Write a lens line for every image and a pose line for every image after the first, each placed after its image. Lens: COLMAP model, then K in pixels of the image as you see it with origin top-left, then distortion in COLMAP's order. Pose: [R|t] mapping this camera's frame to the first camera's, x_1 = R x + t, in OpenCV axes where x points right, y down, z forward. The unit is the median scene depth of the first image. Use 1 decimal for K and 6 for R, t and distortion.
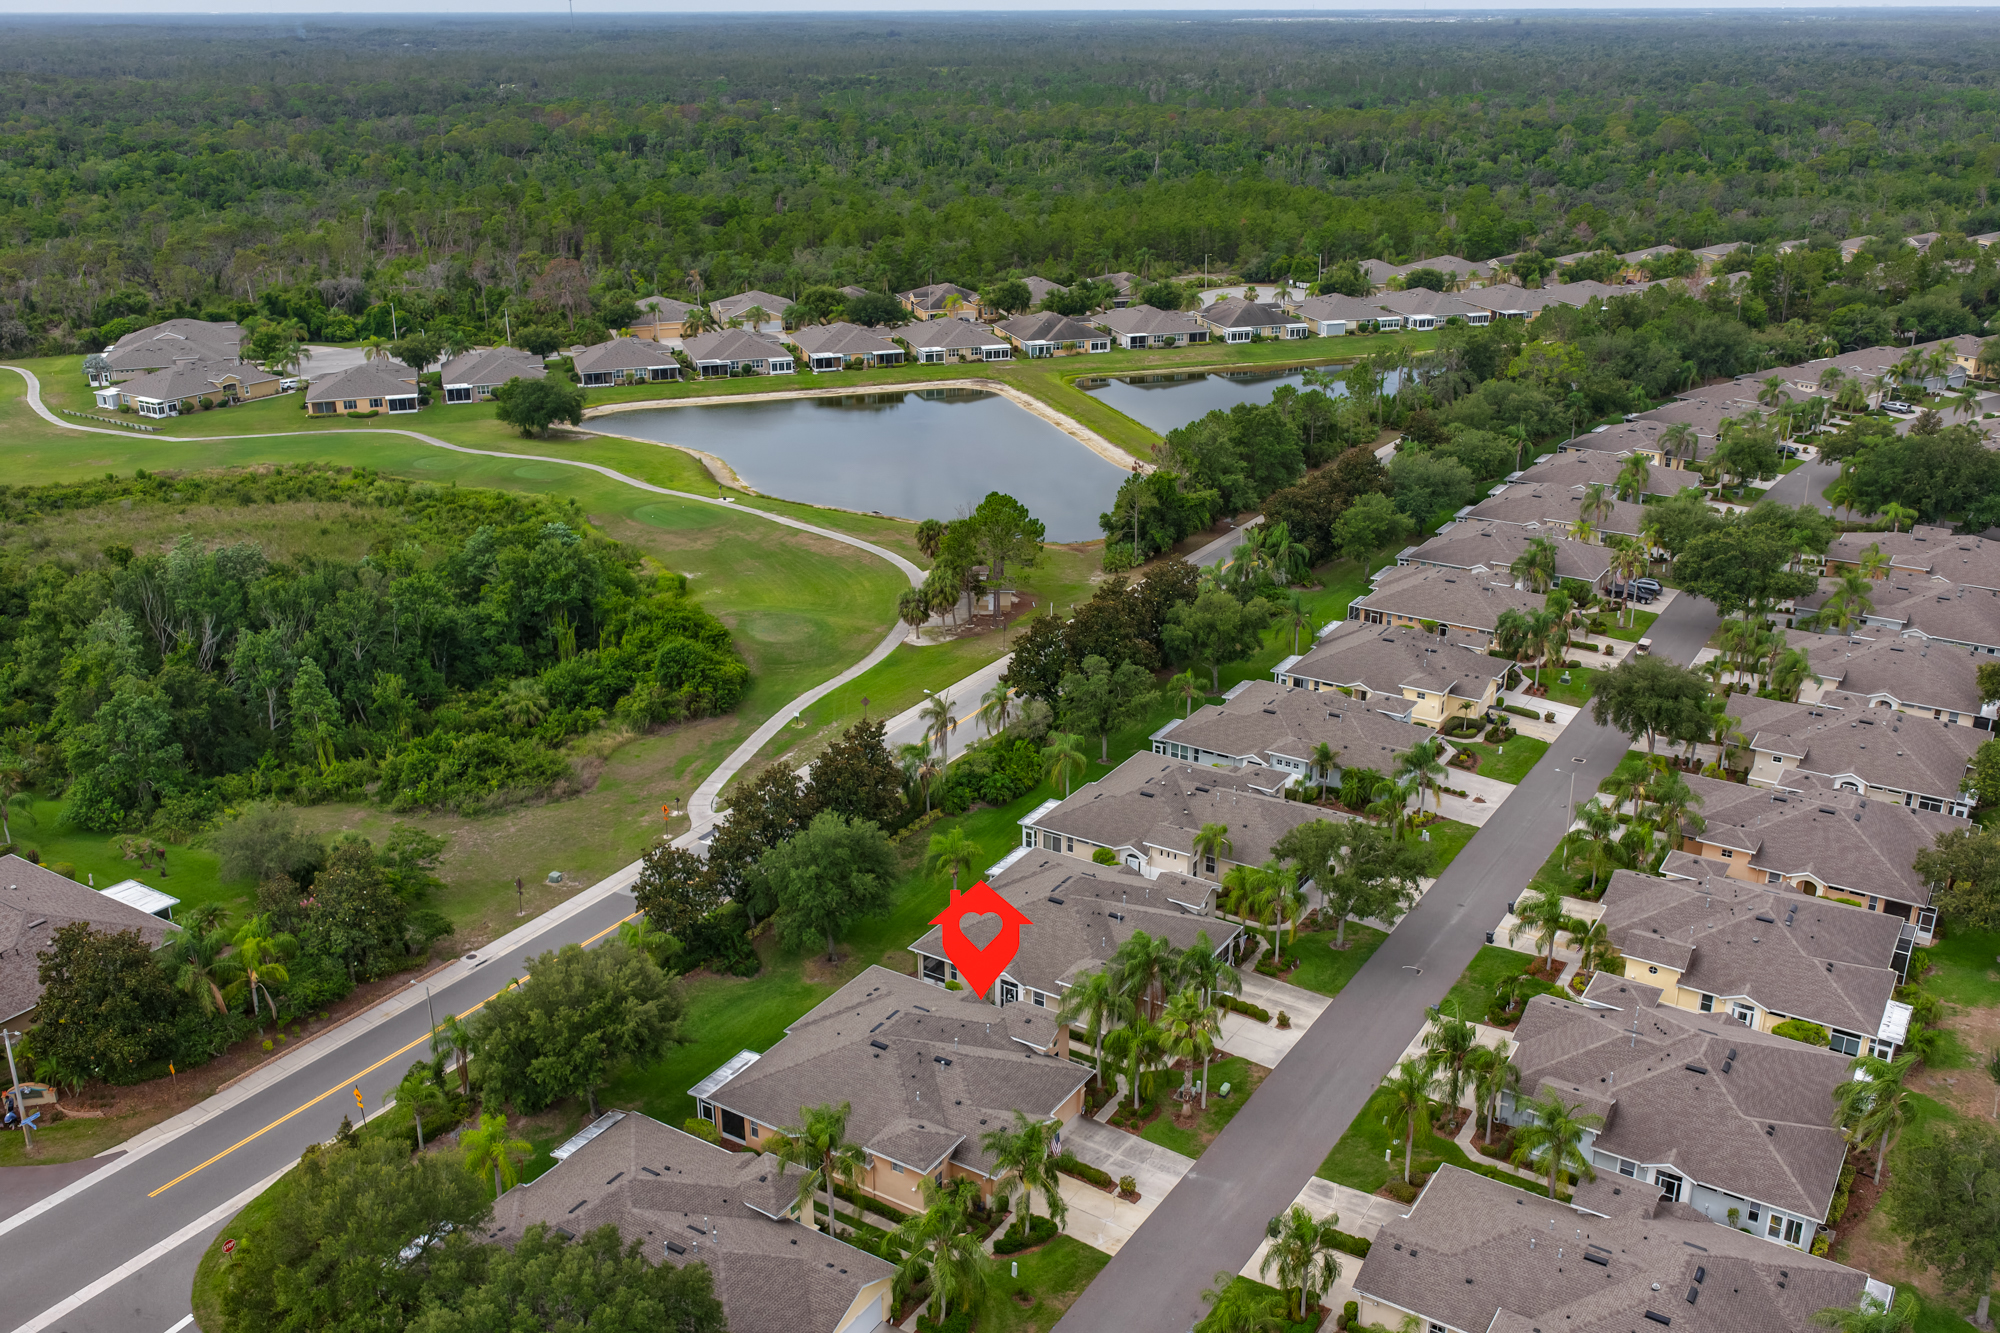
lens RADIAL K [[1739.4, 0, 1000.0], [0, 1739.4, 666.5], [0, 0, 1]] dist [-0.018798, 0.041311]
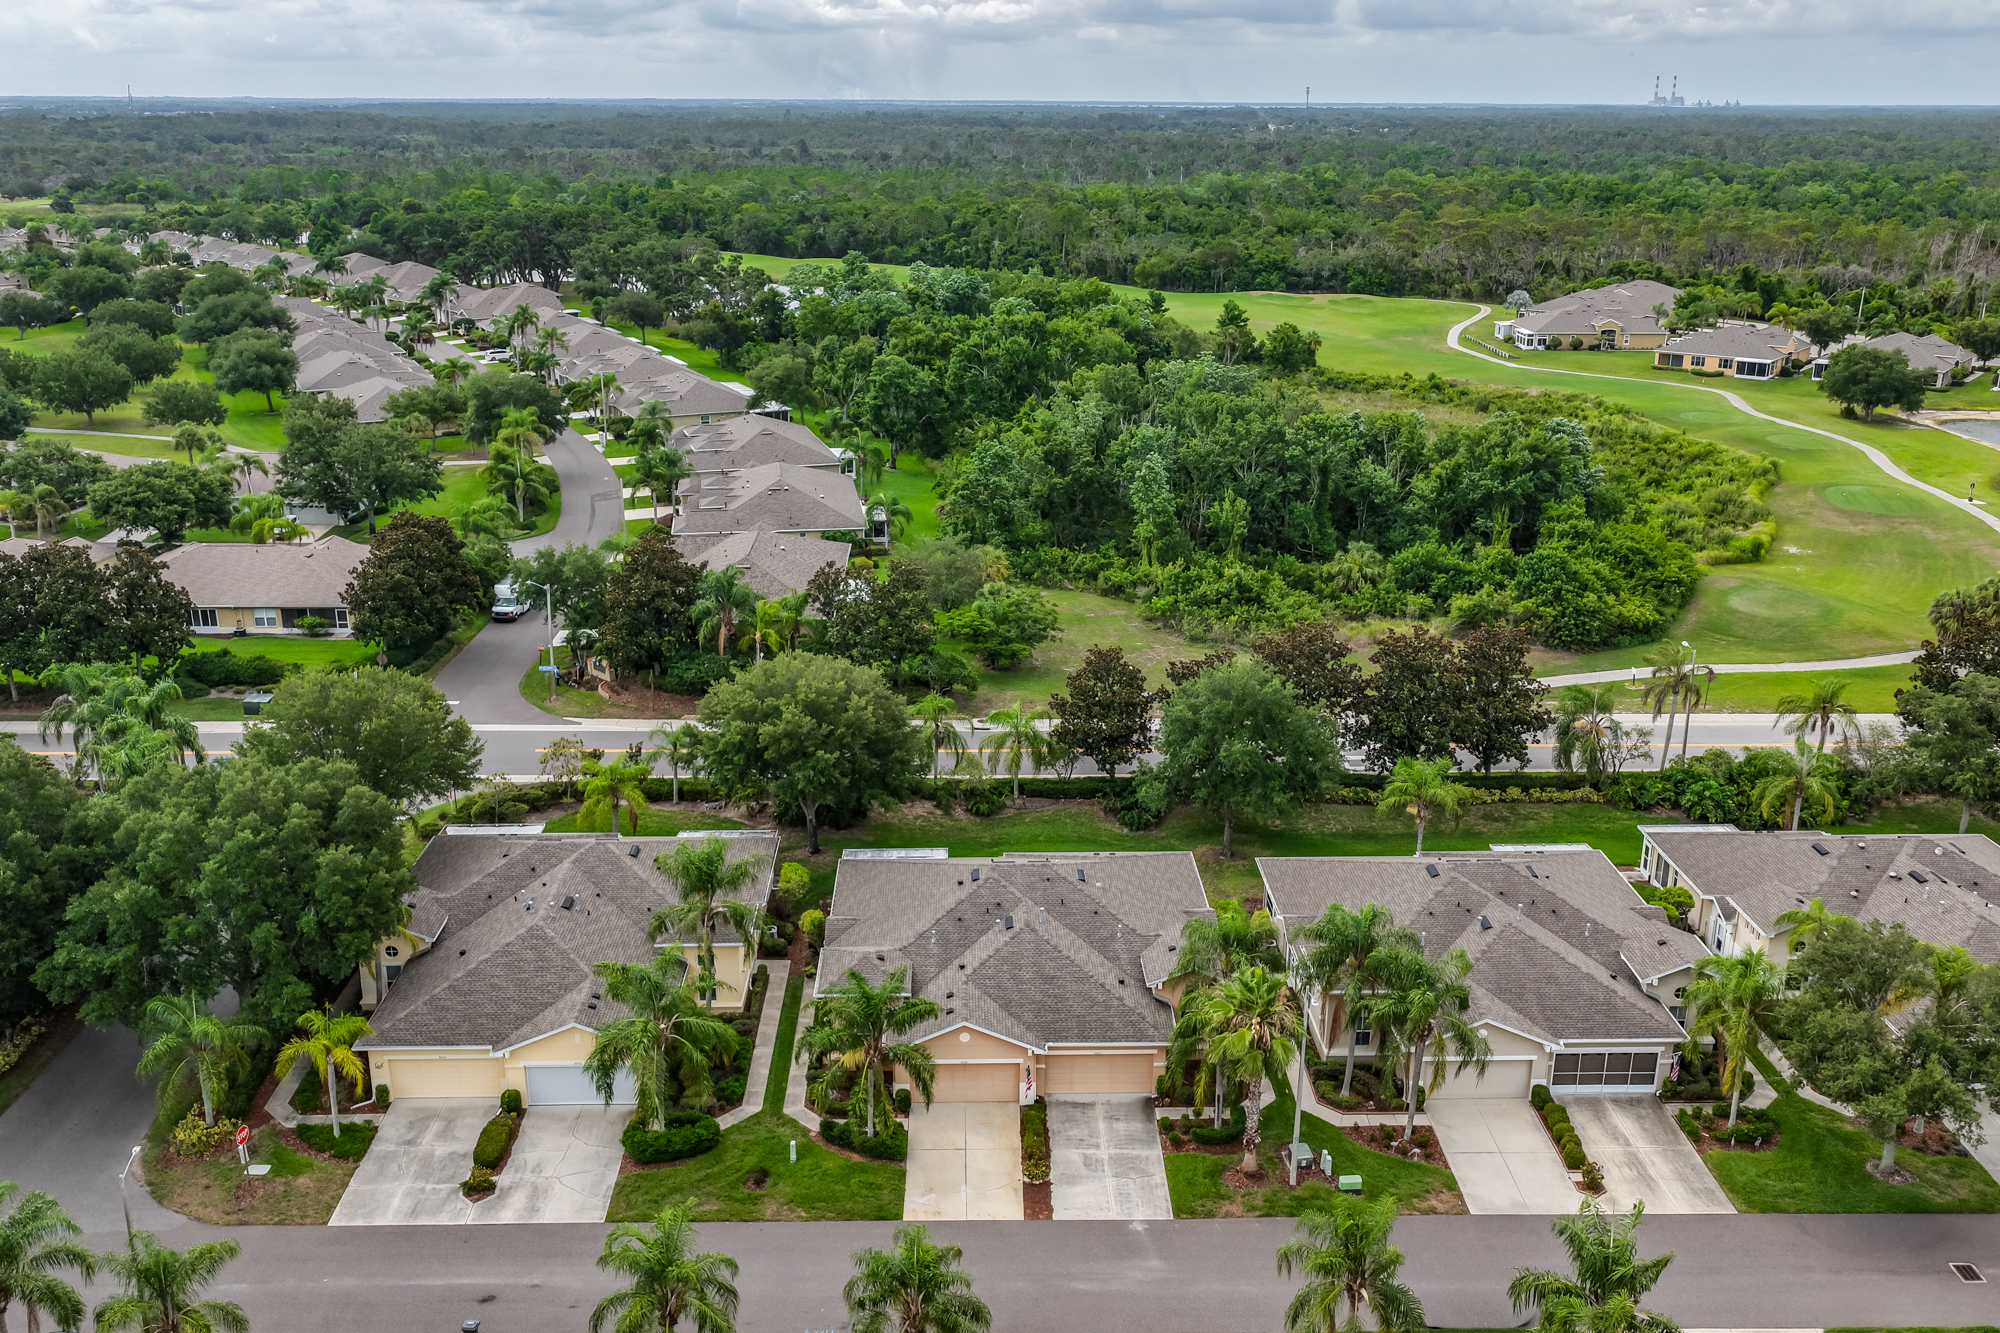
lens RADIAL K [[1739.4, 0, 1000.0], [0, 1739.4, 666.5], [0, 0, 1]] dist [-0.018798, 0.041311]
pose [[0.555289, 0.263806, -0.788708, 0.185351], [-0.301722, 0.947647, 0.104541, 0.017065], [0.774995, 0.179920, 0.605814, 0.189936]]
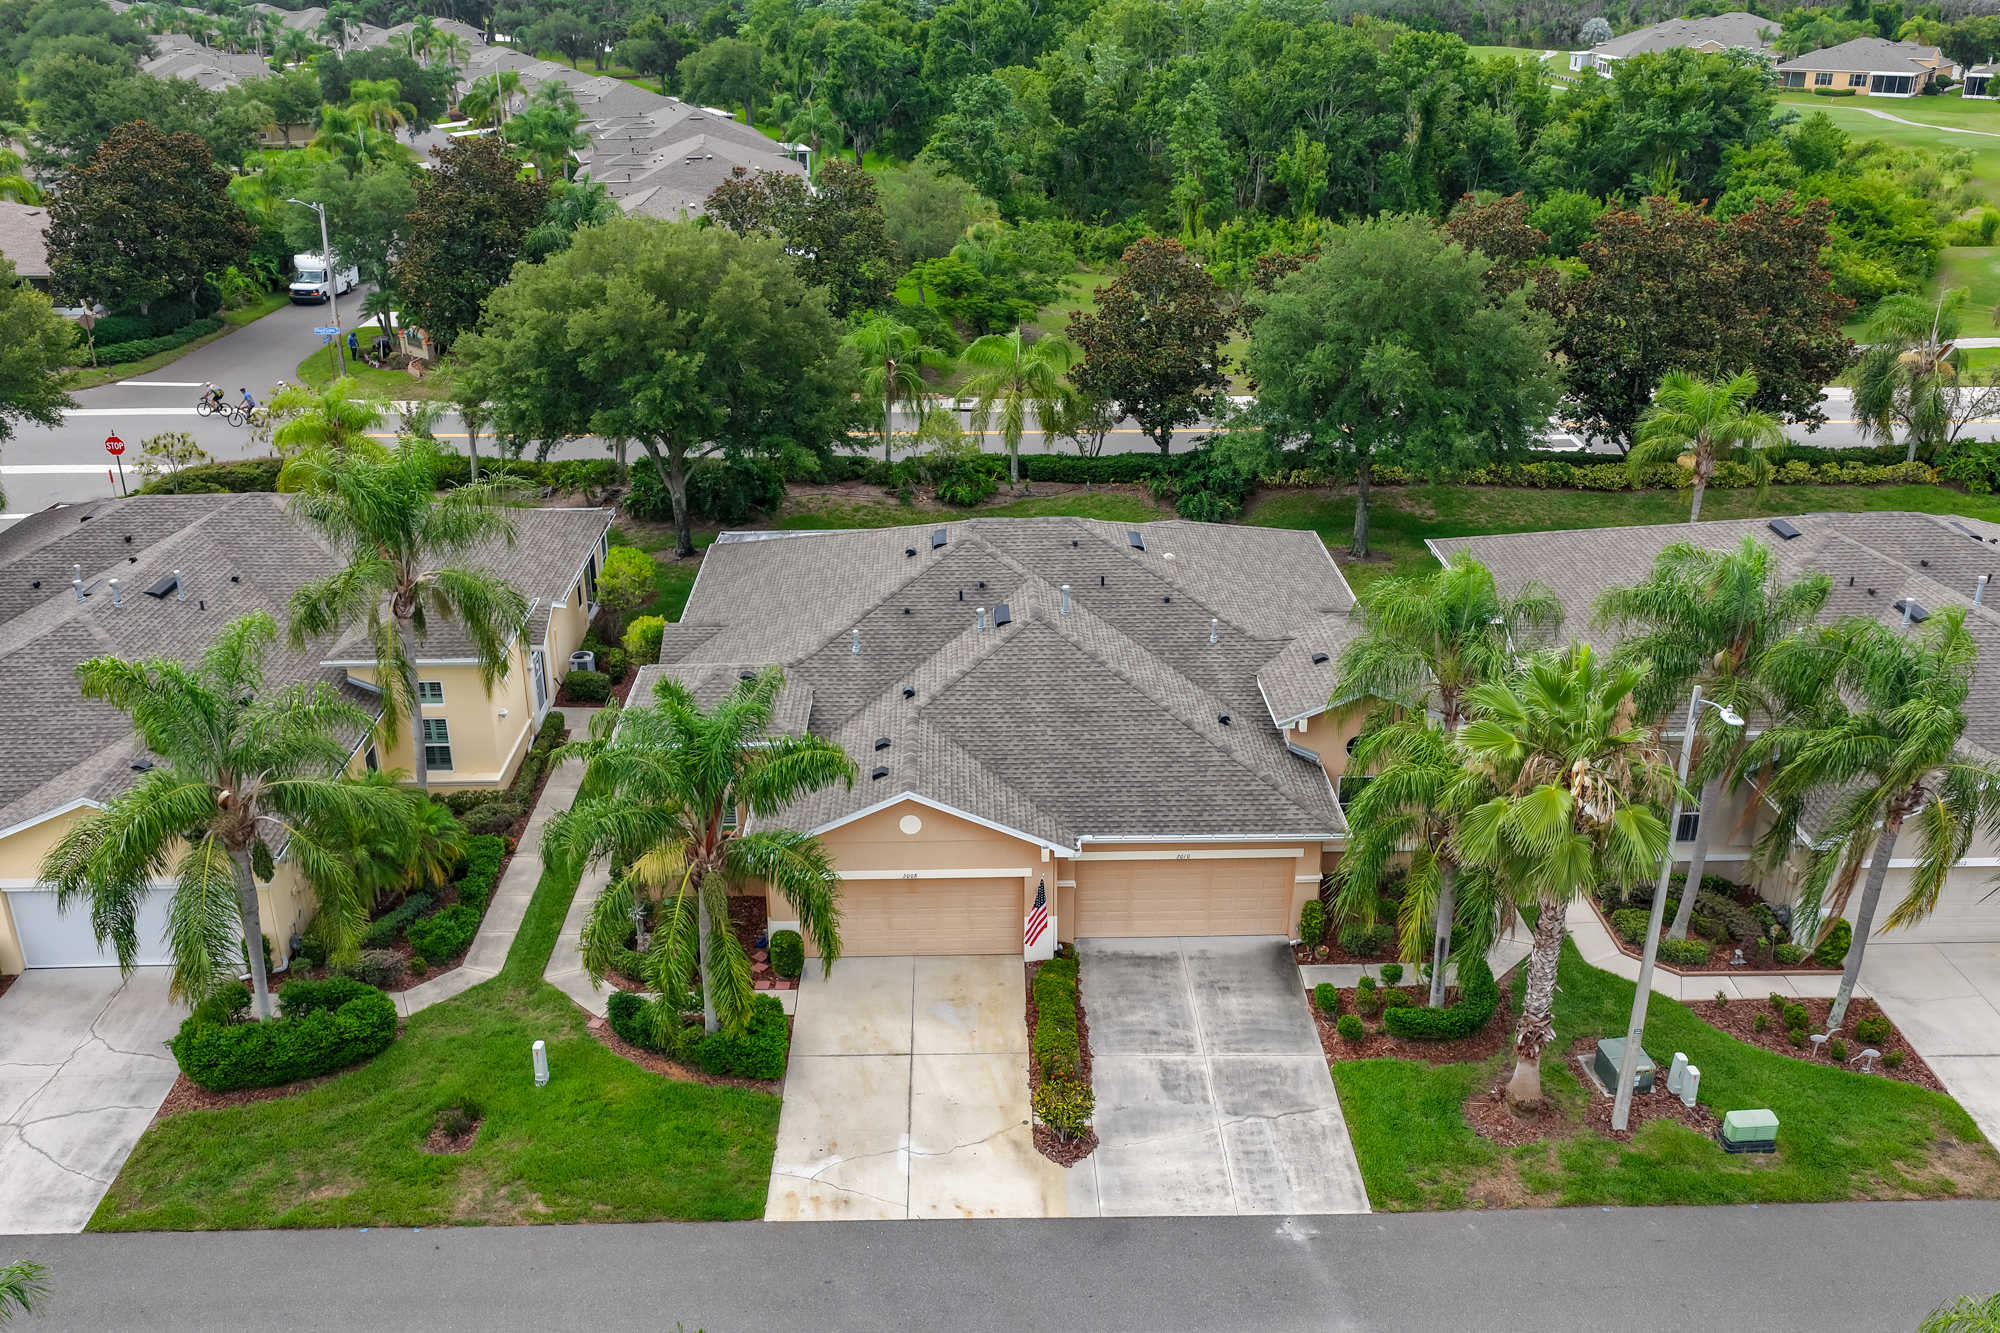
lens RADIAL K [[1739.4, 0, 1000.0], [0, 1739.4, 666.5], [0, 0, 1]] dist [-0.018798, 0.041311]
pose [[0.557650, 0.325867, -0.763438, 0.094153], [-0.295929, 0.937334, 0.183932, 0.059709], [0.775534, 0.123354, 0.619138, 0.273362]]
